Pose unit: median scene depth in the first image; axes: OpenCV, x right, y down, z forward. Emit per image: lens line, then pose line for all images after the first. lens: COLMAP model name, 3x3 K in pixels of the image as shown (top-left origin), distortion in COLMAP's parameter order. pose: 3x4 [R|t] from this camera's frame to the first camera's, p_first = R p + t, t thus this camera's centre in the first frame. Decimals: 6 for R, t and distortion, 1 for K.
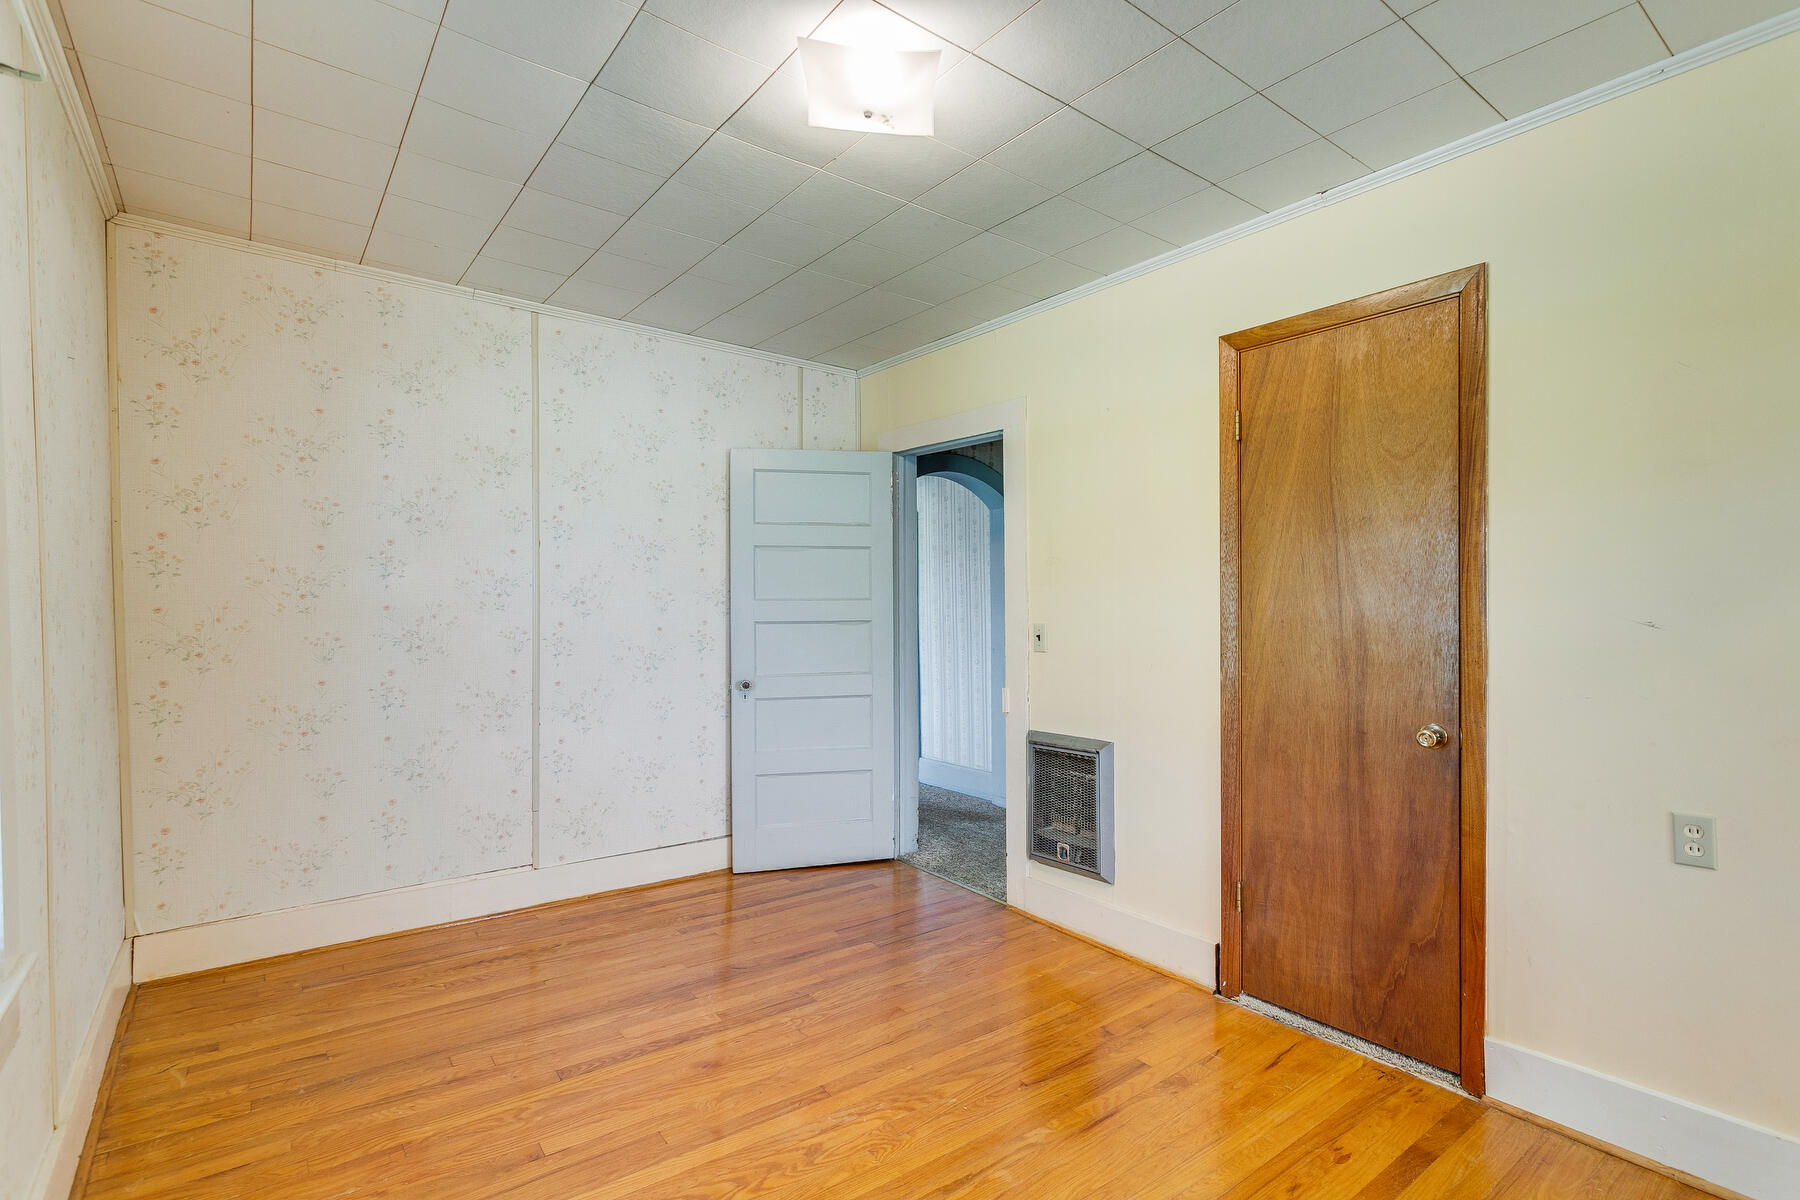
lens RADIAL K [[858.3, 0, 898.7], [0, 858.3, 610.7], [0, 0, 1]] dist [0.000958, 0.003859]
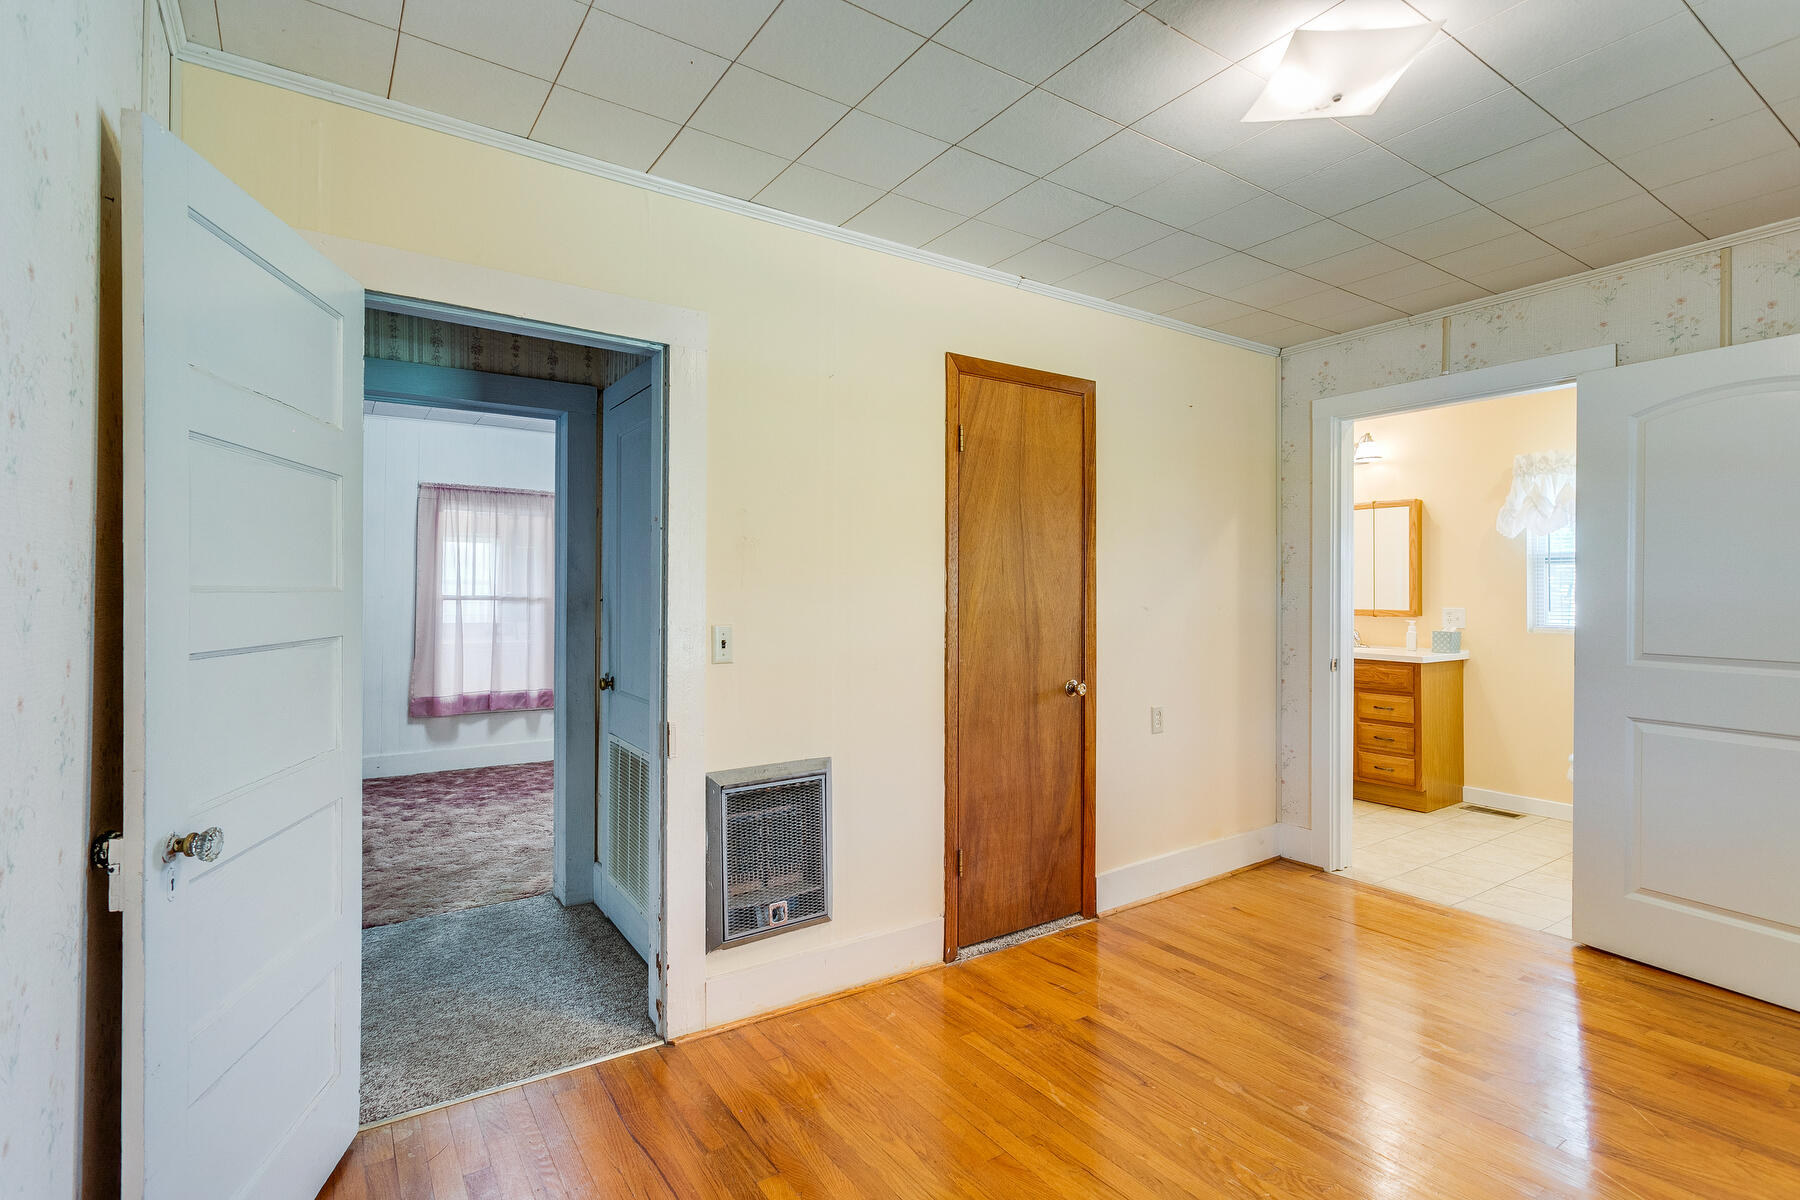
lens RADIAL K [[858.3, 0, 898.0], [0, 858.3, 589.1], [0, 0, 1]] dist [0.000958, 0.003859]
pose [[0.050306, 0.010161, 0.998682, -0.762041], [0.009498, 0.999898, -0.010652, -0.008743], [-0.998689, 0.010022, 0.050204, 1.087305]]
